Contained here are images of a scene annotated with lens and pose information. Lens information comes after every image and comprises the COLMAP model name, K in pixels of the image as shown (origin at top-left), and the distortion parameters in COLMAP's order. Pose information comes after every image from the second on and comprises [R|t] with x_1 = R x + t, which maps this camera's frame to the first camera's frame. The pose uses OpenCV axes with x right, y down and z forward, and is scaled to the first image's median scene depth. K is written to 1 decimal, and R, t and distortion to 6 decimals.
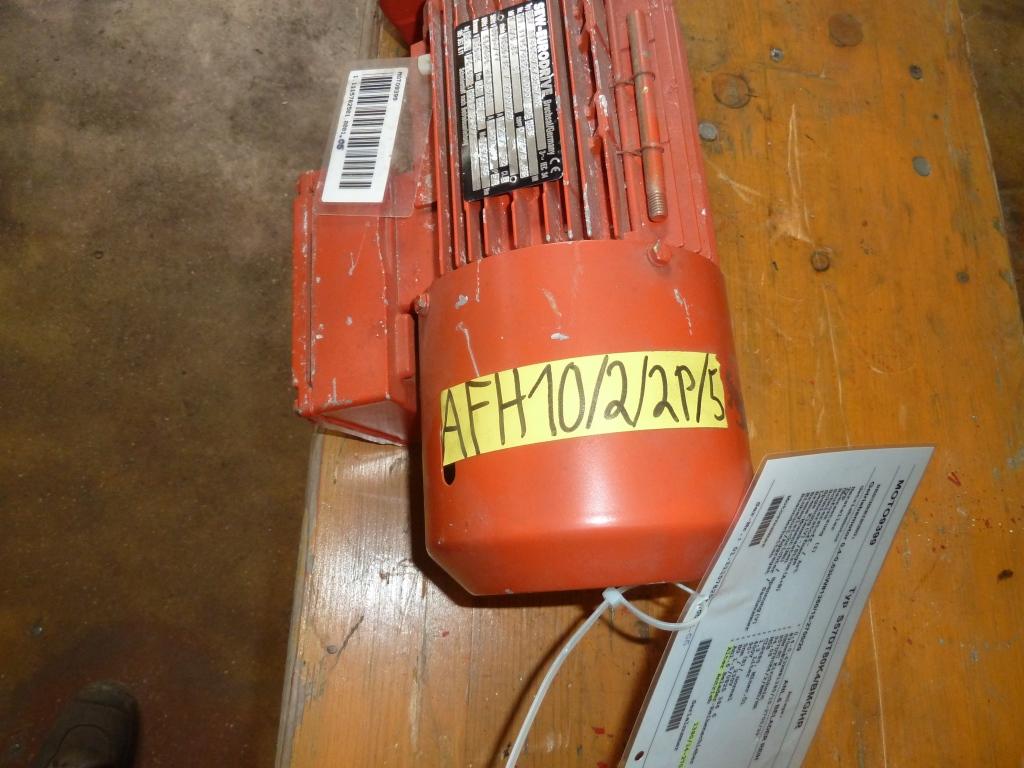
lens RADIAL K [[756.4, 0, 509.3], [0, 756.4, 381.7], [0, 0, 1]] dist [-0.035375, -0.001395]
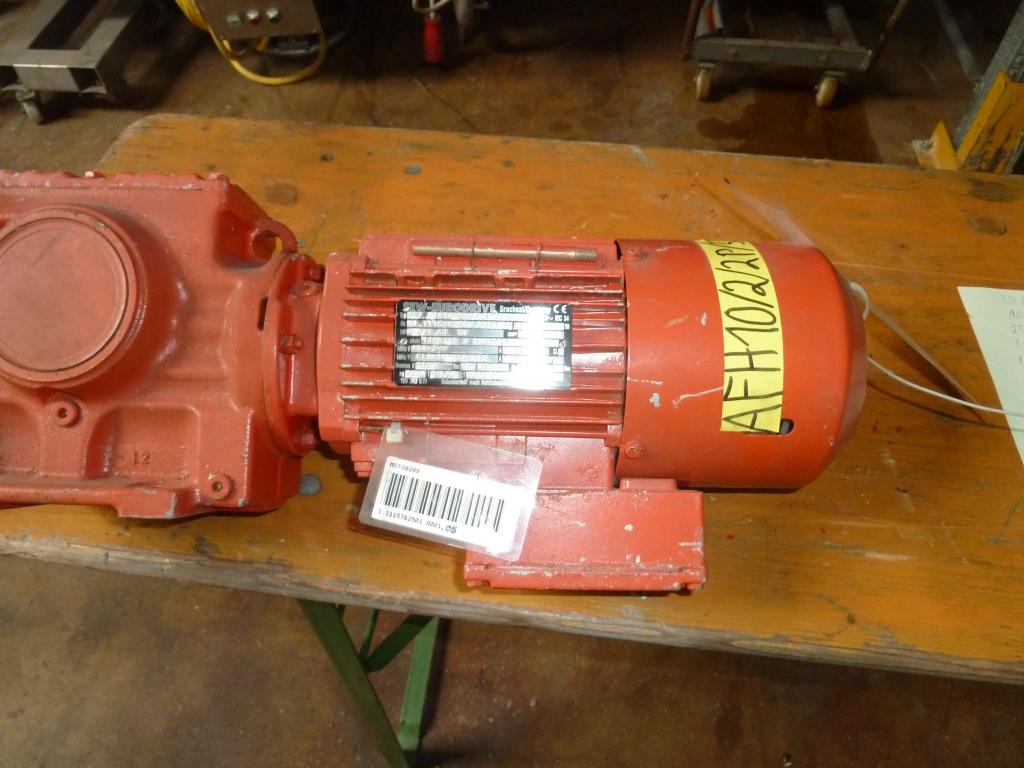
lens RADIAL K [[748.7, 0, 508.3], [0, 748.7, 385.0], [0, 0, 1]] dist [-0.032143, 0.004945]
pose [[0.076743, -0.888450, 0.452511, -0.369805], [0.956457, 0.193784, 0.218262, -0.366725], [-0.281604, 0.416057, 0.864636, -0.001292]]
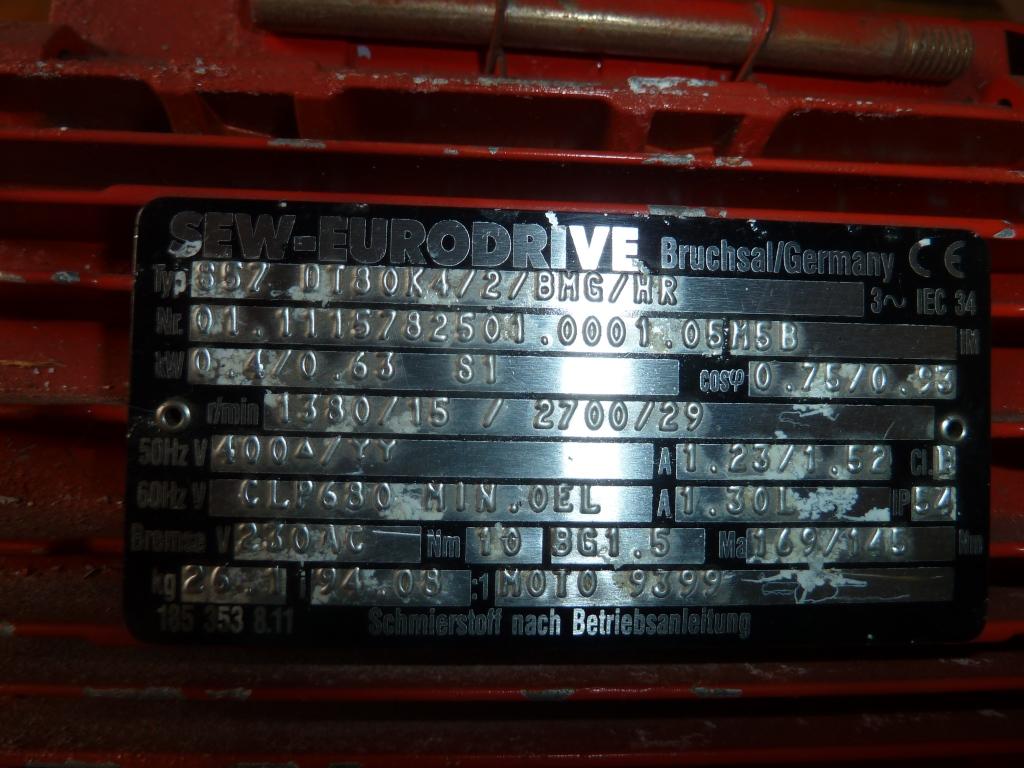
lens RADIAL K [[756.4, 0, 509.3], [0, 756.4, 381.7], [0, 0, 1]] dist [-0.035375, -0.001395]
pose [[0.054876, -0.912649, 0.405043, -0.055751], [0.940329, 0.183666, 0.286442, -0.294759], [-0.335814, 0.365155, 0.868269, 0.497188]]
